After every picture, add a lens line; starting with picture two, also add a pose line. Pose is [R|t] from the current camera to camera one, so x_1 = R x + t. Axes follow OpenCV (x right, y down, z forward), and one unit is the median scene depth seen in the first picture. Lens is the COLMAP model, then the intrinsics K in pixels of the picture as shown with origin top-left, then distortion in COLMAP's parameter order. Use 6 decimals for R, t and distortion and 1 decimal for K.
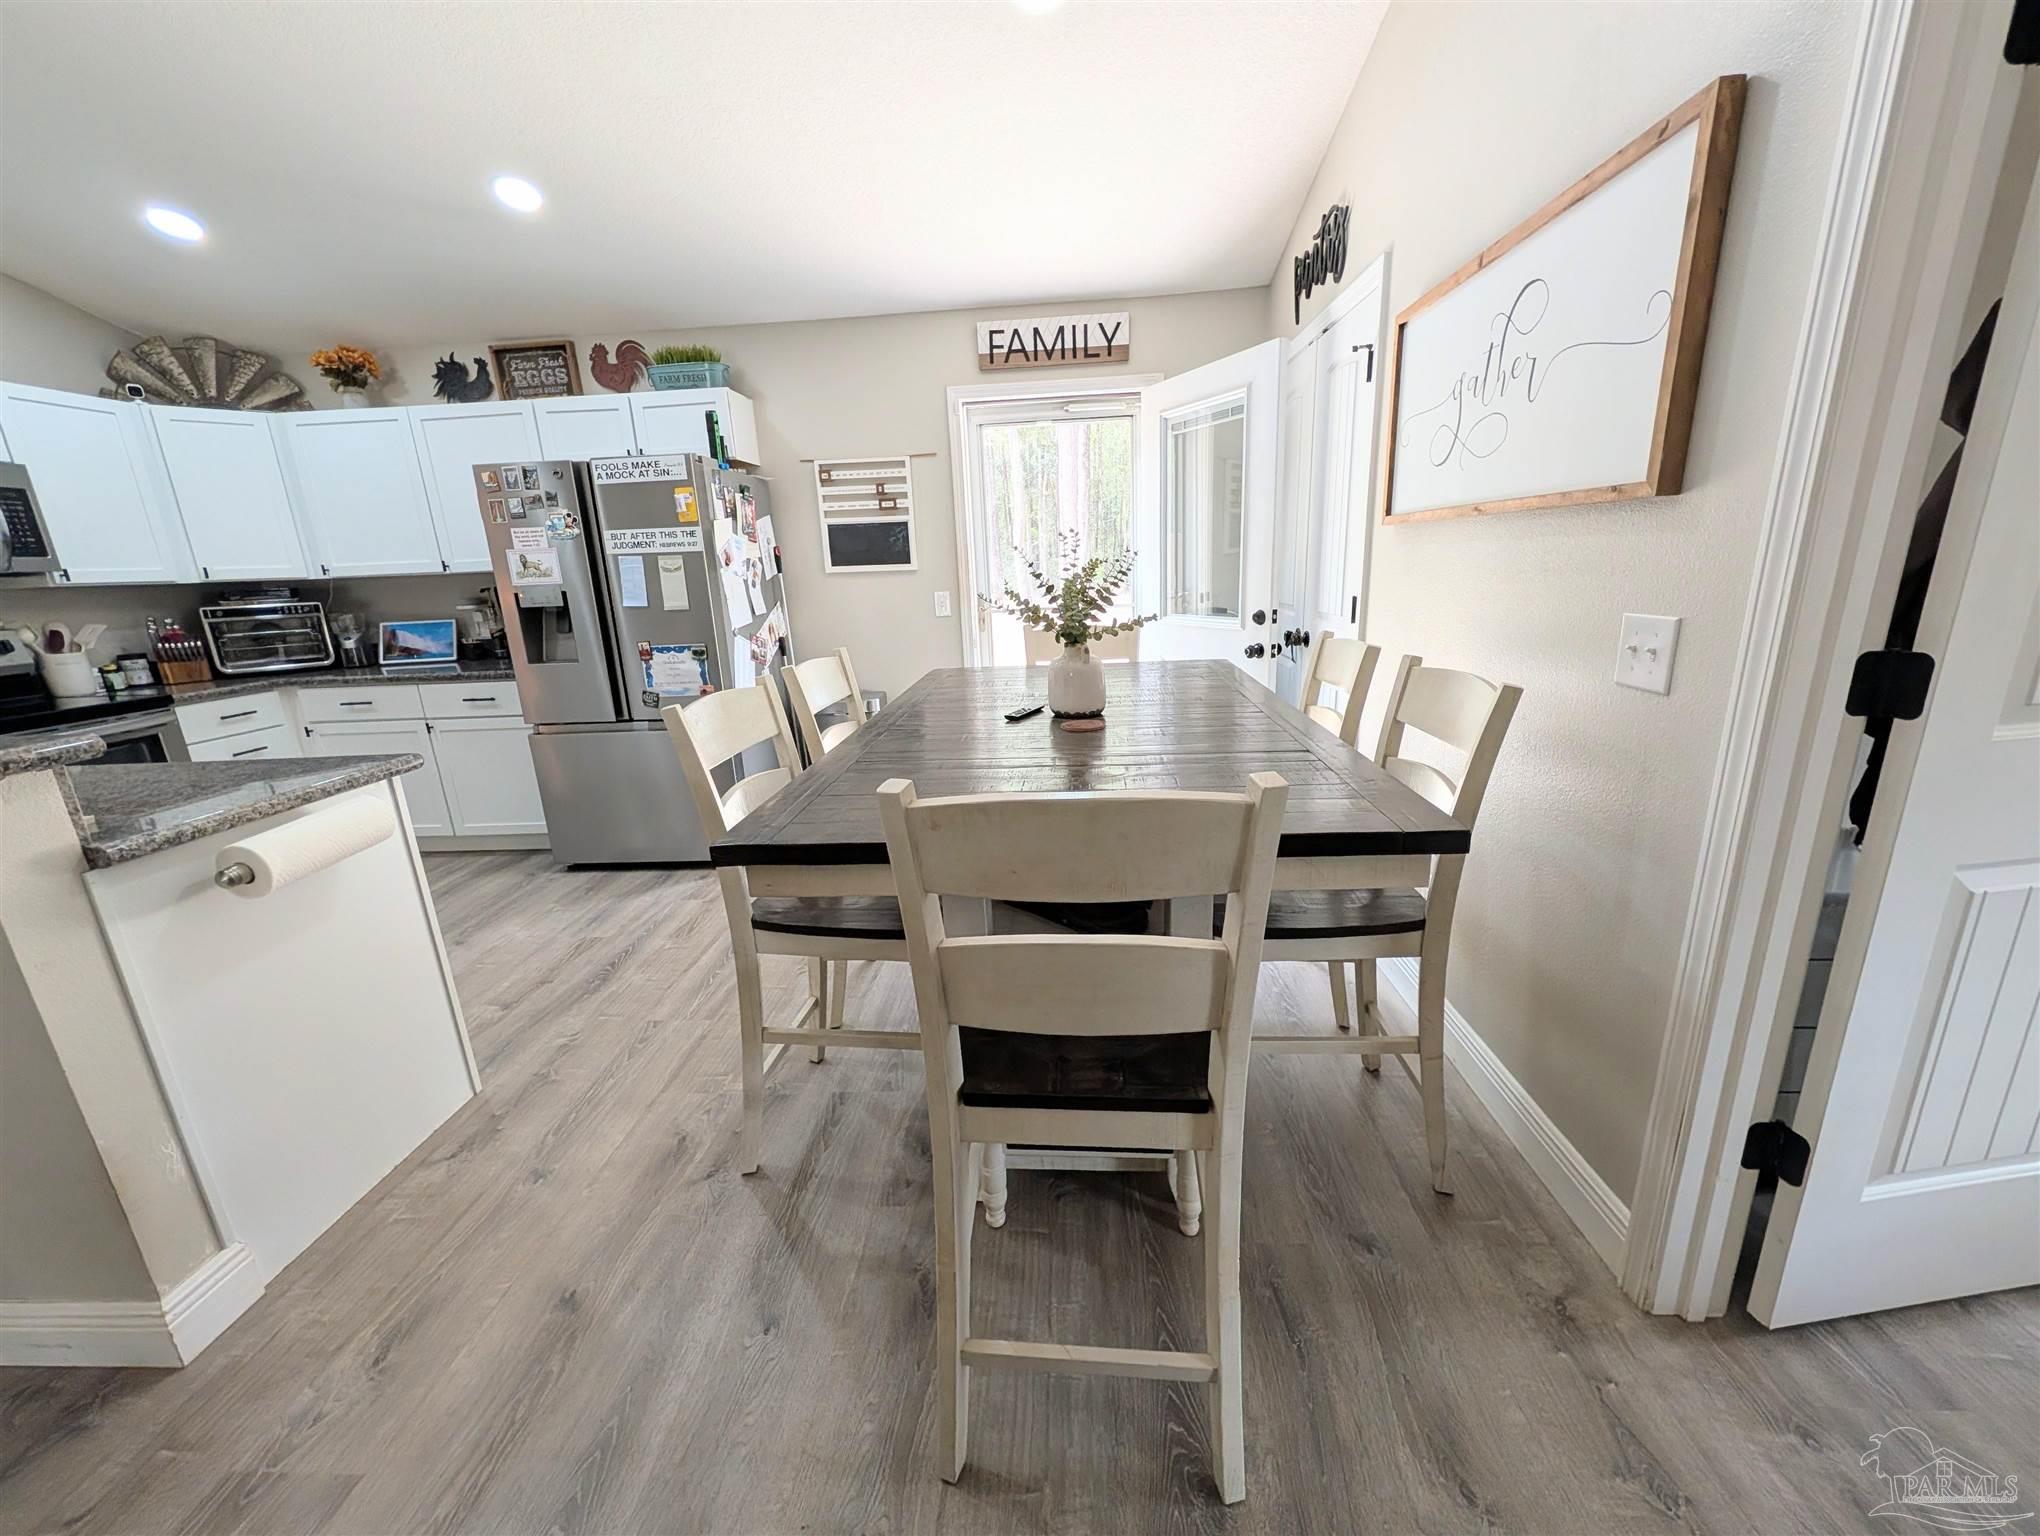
lens RADIAL K [[784.2, 0, 1018.4], [0, 784.2, 769.6], [0, 0, 1]] dist [0.001780, 0.000092]
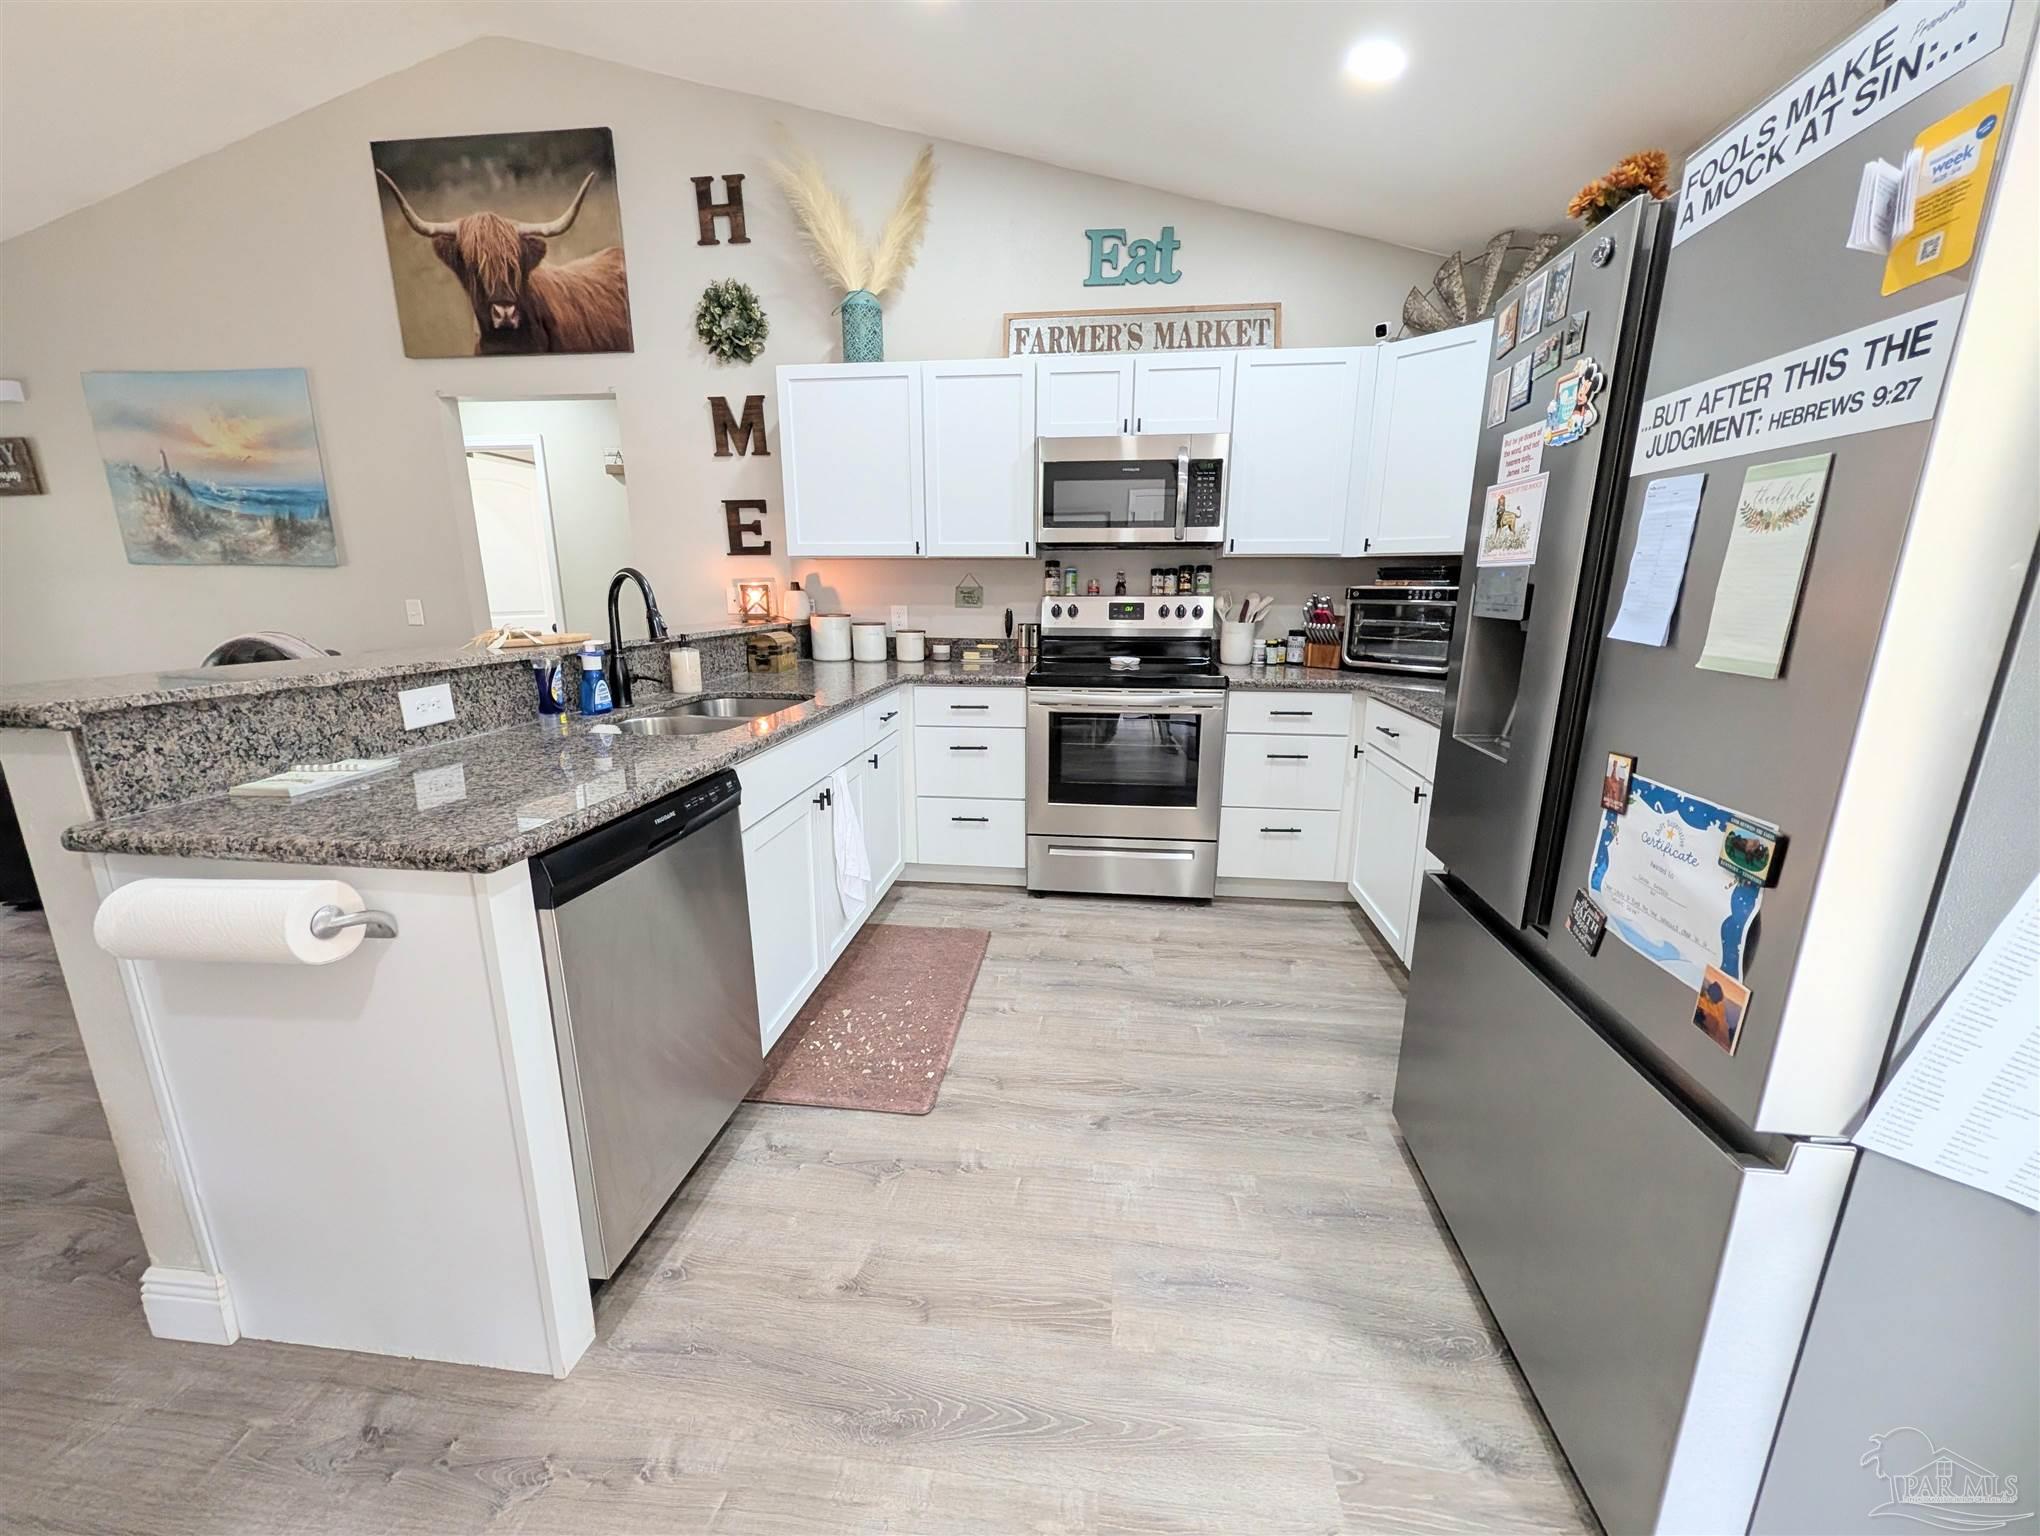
lens RADIAL K [[784.2, 0, 1017.2], [0, 784.2, 767.6], [0, 0, 1]] dist [0.001780, 0.000092]
pose [[-0.062088, 0.270022, -0.960850, -0.144885], [-0.257723, 0.925721, 0.276803, -0.167654], [0.964222, 0.264820, 0.012115, 0.699966]]
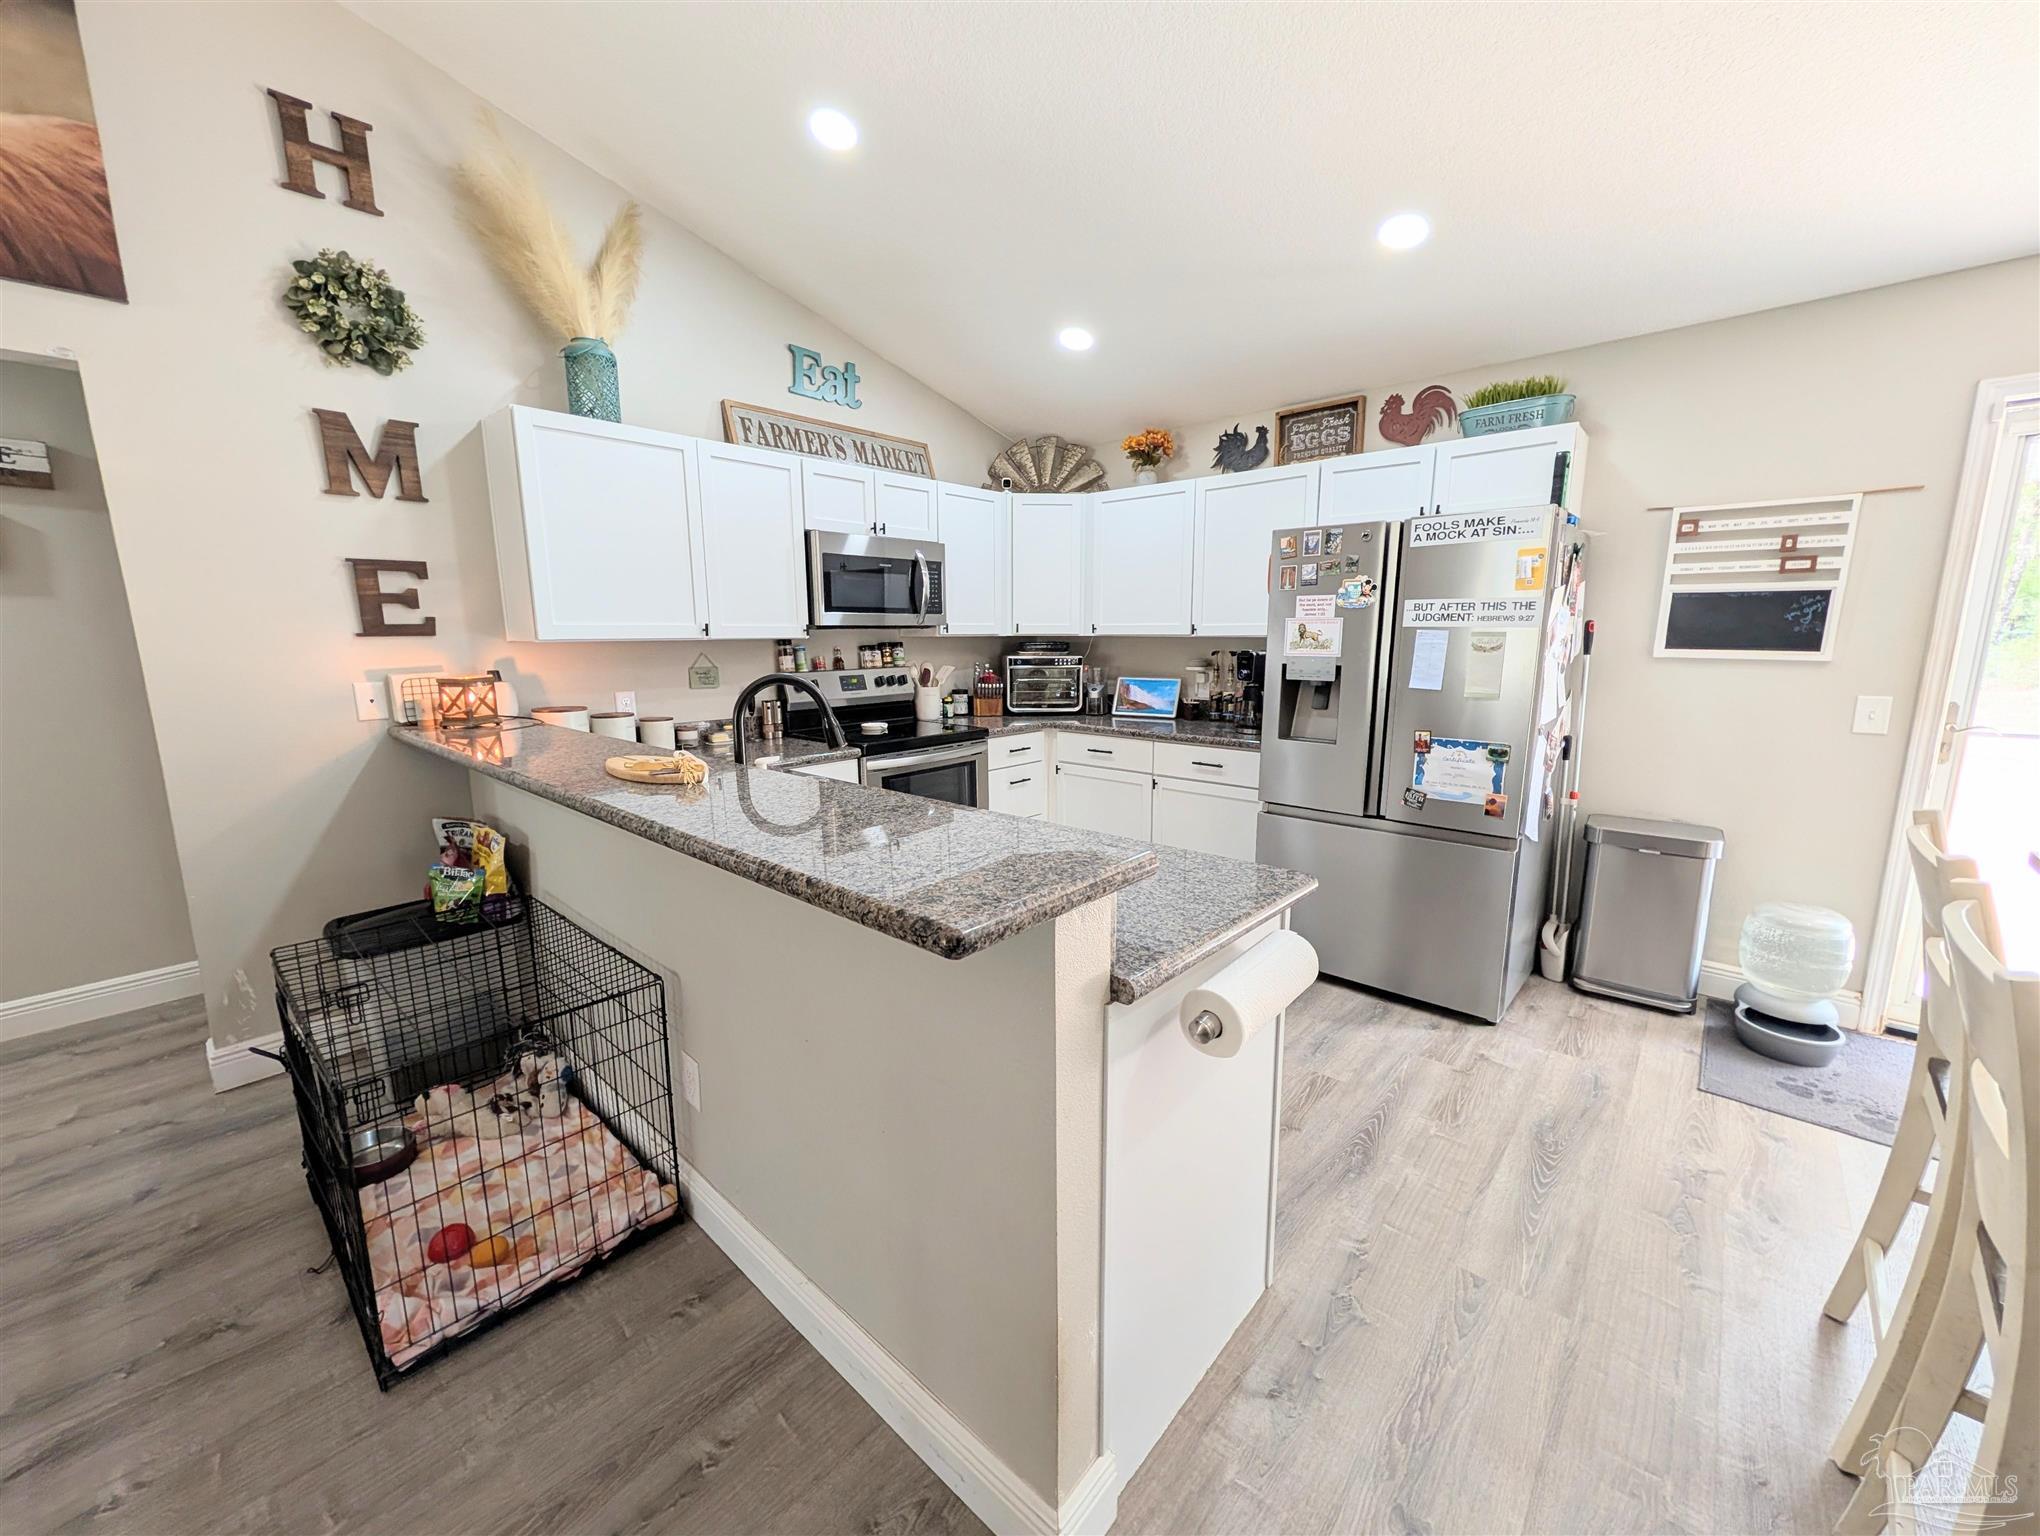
lens RADIAL K [[784.2, 0, 1019.2], [0, 784.2, 768.7], [0, 0, 1]] dist [0.001780, 0.000092]
pose [[0.778788, 0.147538, -0.609690, -0.273678], [-0.189510, 0.981869, -0.004470, -0.035360], [0.597976, 0.119023, 0.792627, 0.080711]]
